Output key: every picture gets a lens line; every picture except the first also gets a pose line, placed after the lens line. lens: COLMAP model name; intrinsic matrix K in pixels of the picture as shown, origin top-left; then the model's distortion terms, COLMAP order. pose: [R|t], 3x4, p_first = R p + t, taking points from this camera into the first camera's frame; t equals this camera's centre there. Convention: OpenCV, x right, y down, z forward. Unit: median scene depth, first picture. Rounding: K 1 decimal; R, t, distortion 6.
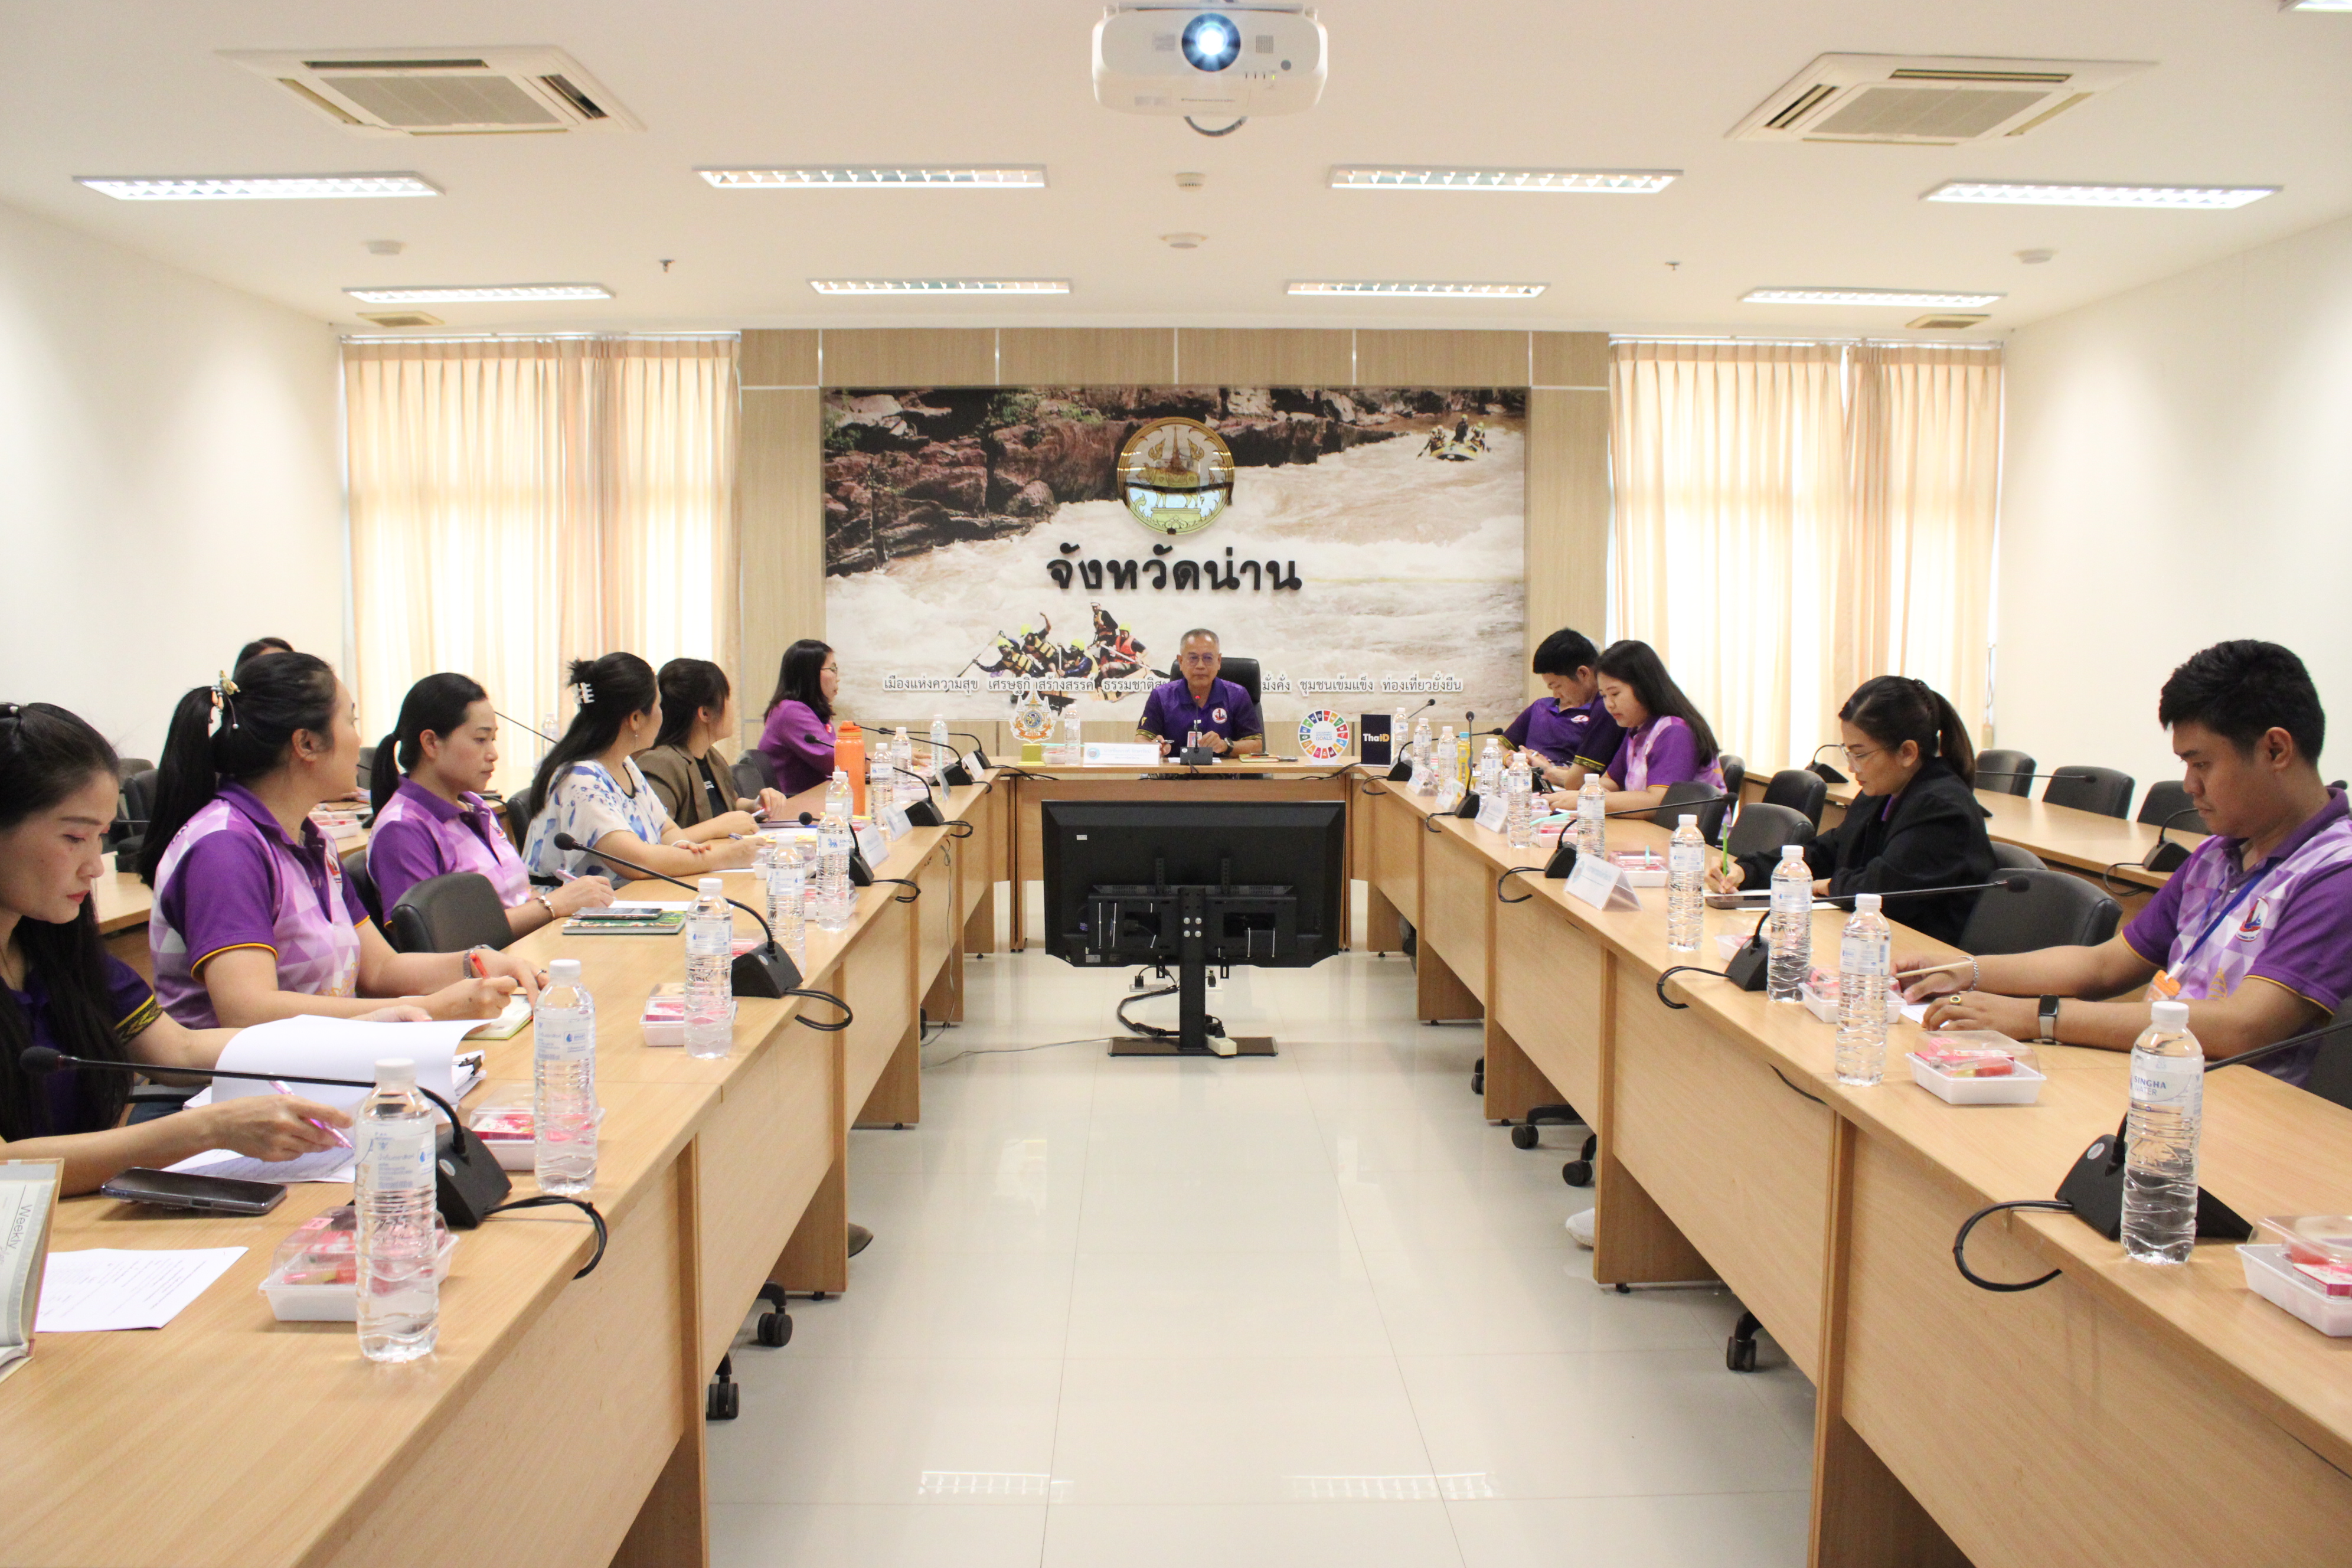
lens RADIAL K [[1957.2, 0, 1185.1], [0, 1957.2, 791.0], [0, 0, 1]] dist [-0.163875, 0.121132]
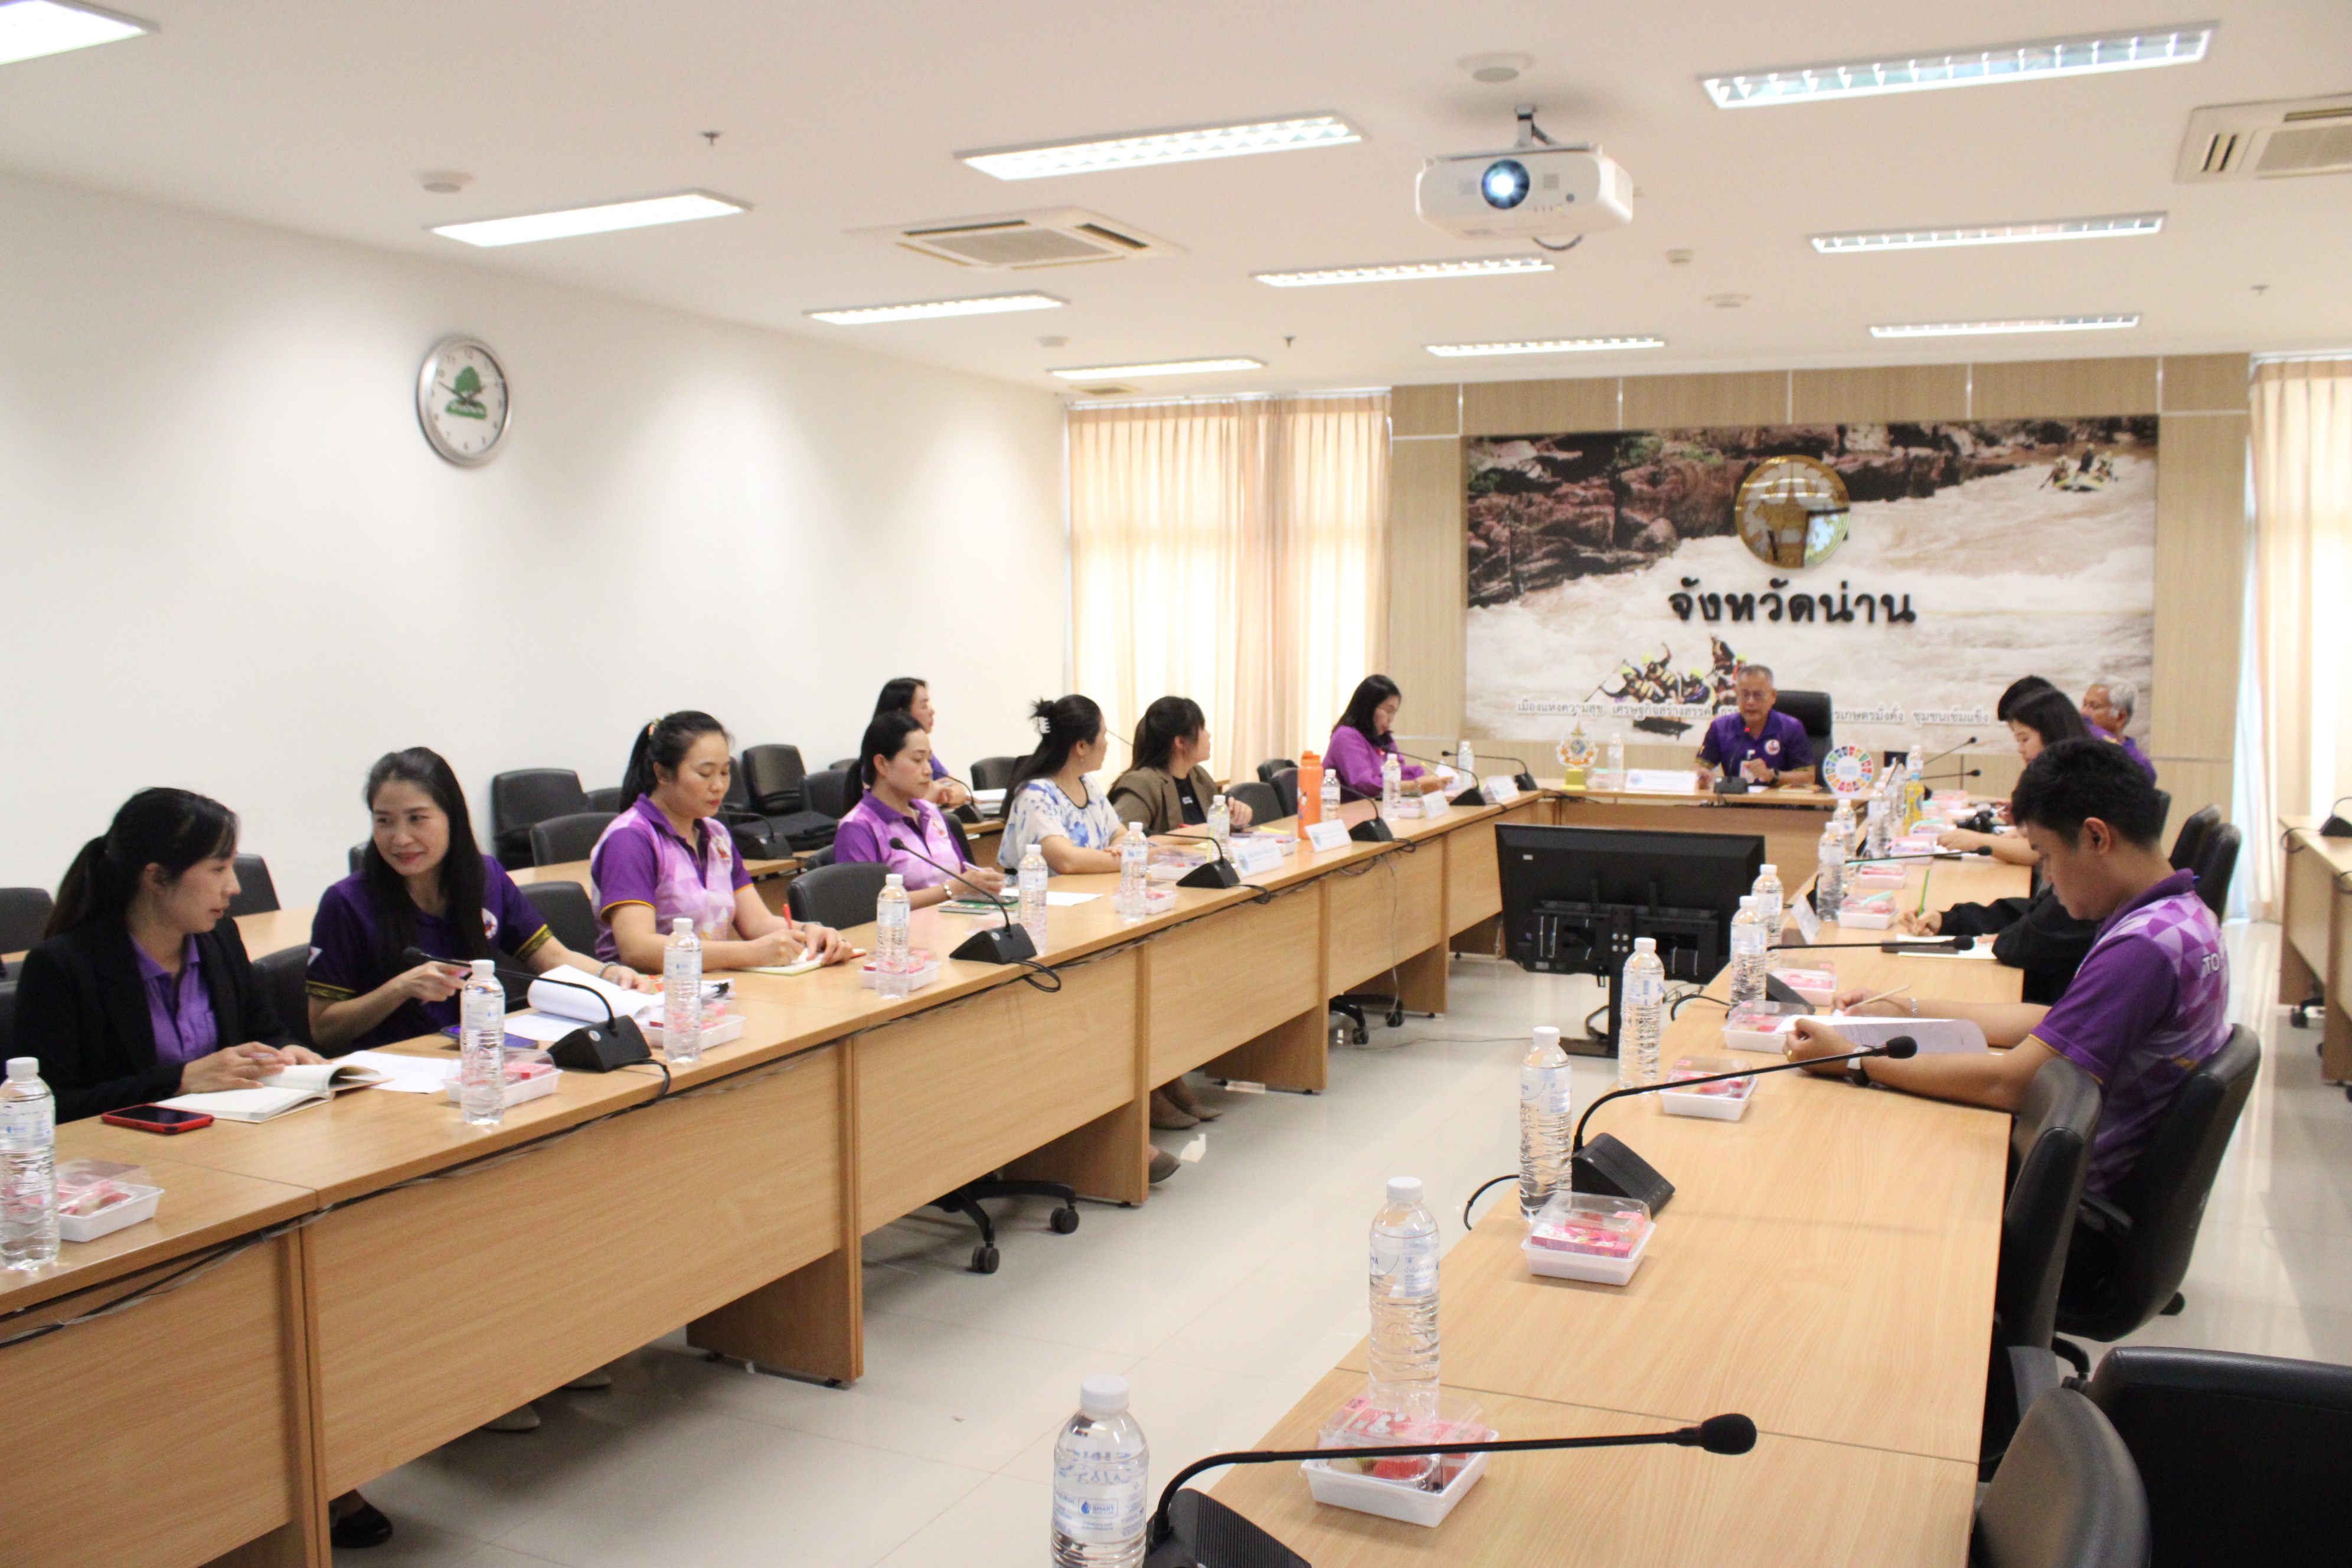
lens RADIAL K [[1957.2, 0, 1183.7], [0, 1957.2, 781.2], [0, 0, 1]] dist [-0.163875, 0.121132]
pose [[0.899894, 0.033439, -0.434824, 0.155418], [-0.036012, 0.999349, 0.002323, -0.009502], [0.434618, 0.013568, 0.900513, -0.059988]]
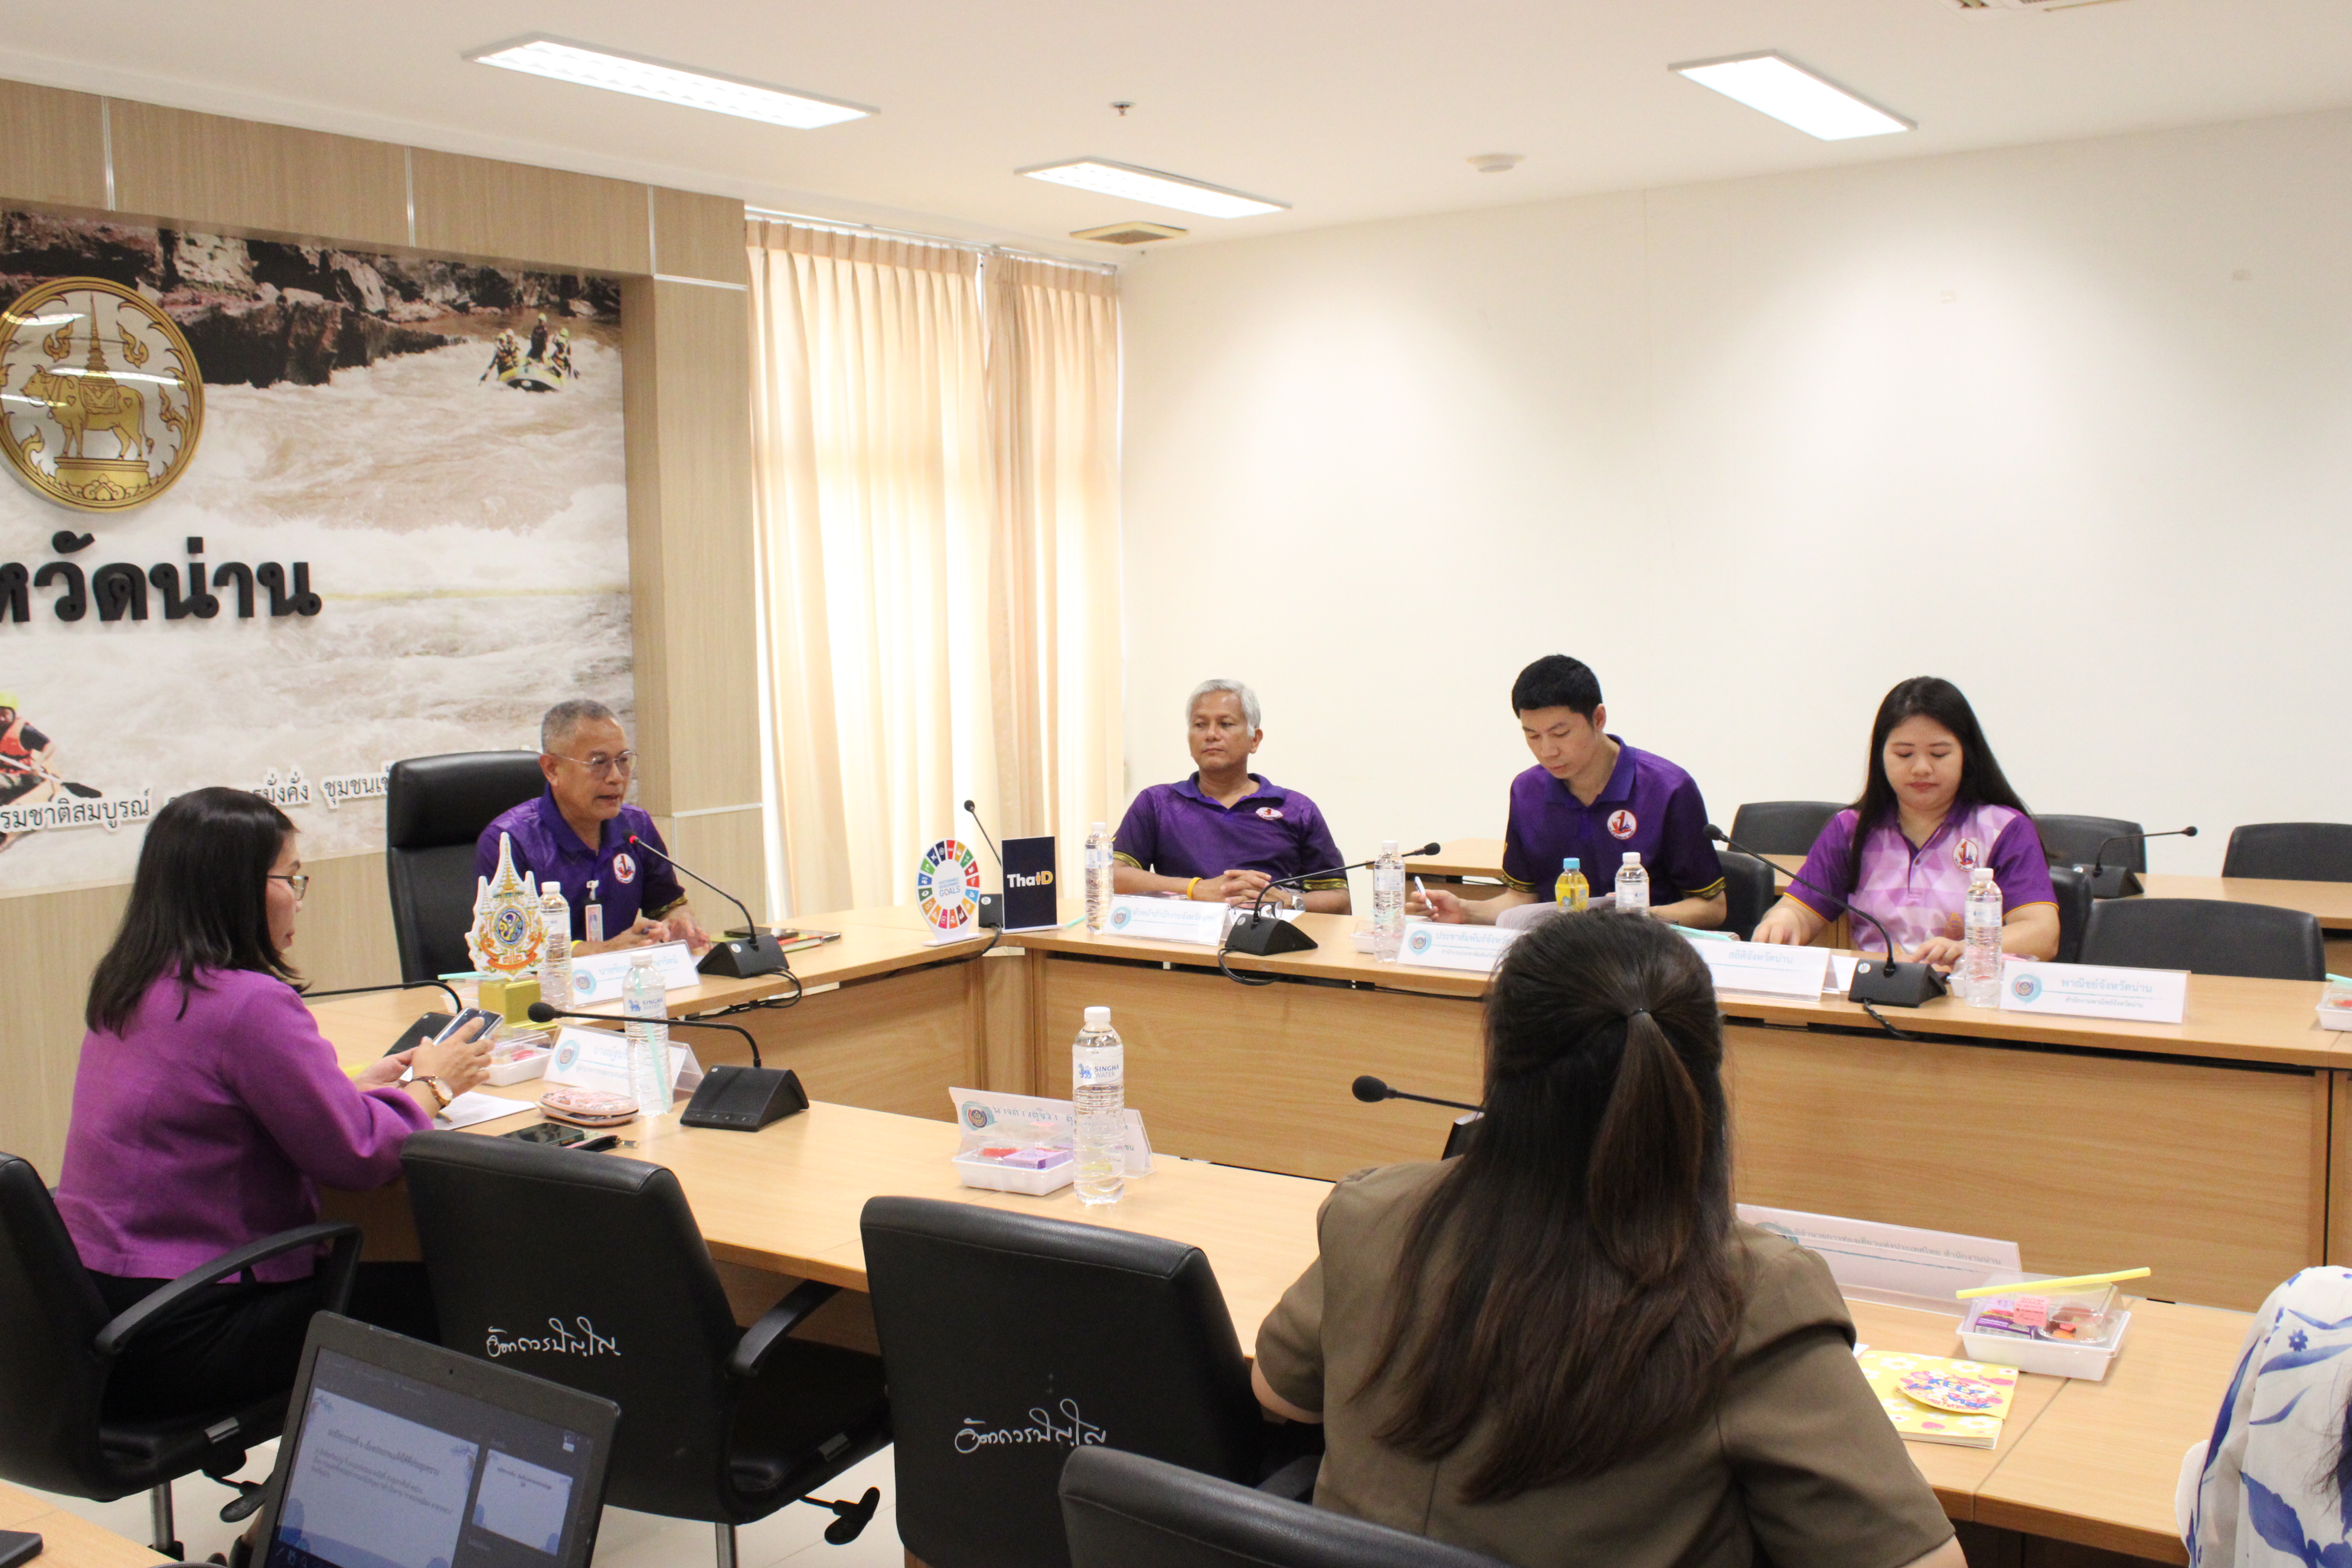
lens RADIAL K [[2285.2, 0, 1168.6], [0, 2285.2, 768.4], [0, 0, 1]] dist [-0.048774, 0.000000]
pose [[0.594971, -0.076820, 0.800068, -0.317129], [0.090387, 0.995503, 0.028369, -0.058141], [-0.798649, 0.055437, 0.599239, 0.441845]]
